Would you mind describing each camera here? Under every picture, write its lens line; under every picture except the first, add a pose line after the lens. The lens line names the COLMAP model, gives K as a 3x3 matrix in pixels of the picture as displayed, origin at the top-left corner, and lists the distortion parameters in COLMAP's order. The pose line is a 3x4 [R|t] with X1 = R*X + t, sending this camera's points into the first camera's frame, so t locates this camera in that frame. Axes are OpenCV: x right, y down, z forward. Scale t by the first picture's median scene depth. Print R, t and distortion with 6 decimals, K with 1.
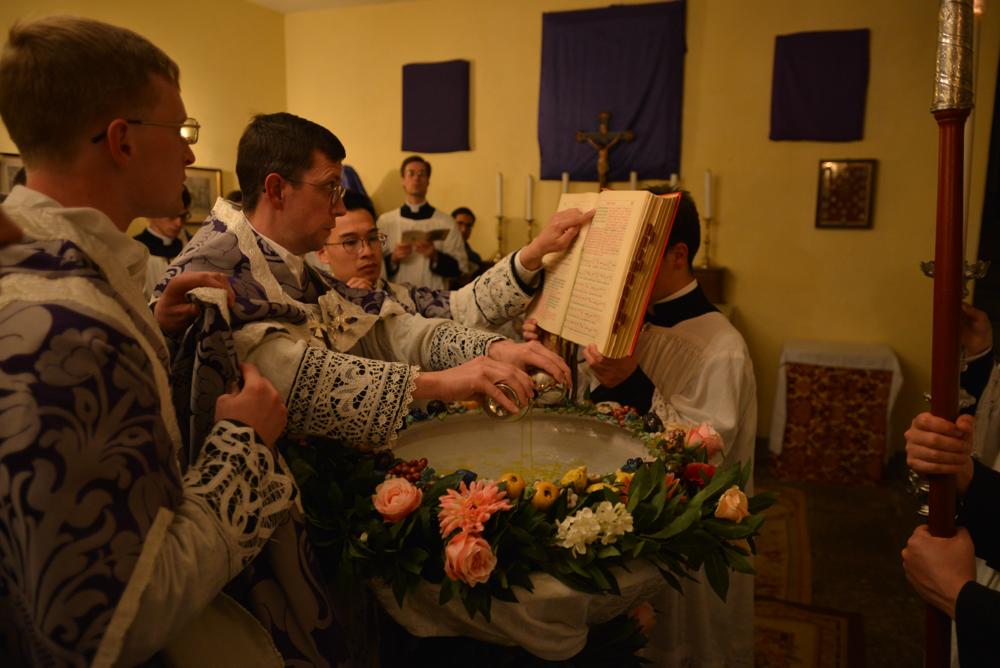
lens RADIAL K [[944.8, 0, 500.0], [0, 944.8, 334.0], [0, 0, 1]] dist [-0.000499, 0.003209]
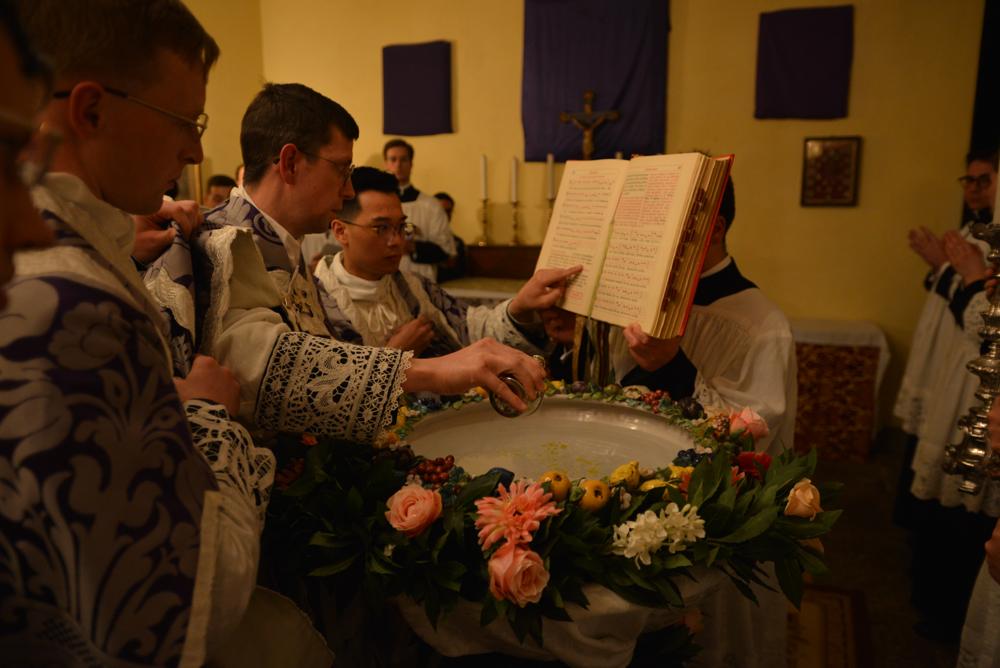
lens RADIAL K [[901.9, 0, 504.4], [0, 901.9, 339.2], [0, 0, 1]] dist [-0.011242, -0.005333]
pose [[0.999012, -0.019931, 0.039729, -0.064531], [0.019062, 0.999574, 0.022118, 0.005462], [-0.040153, -0.021339, 0.998966, 0.167448]]
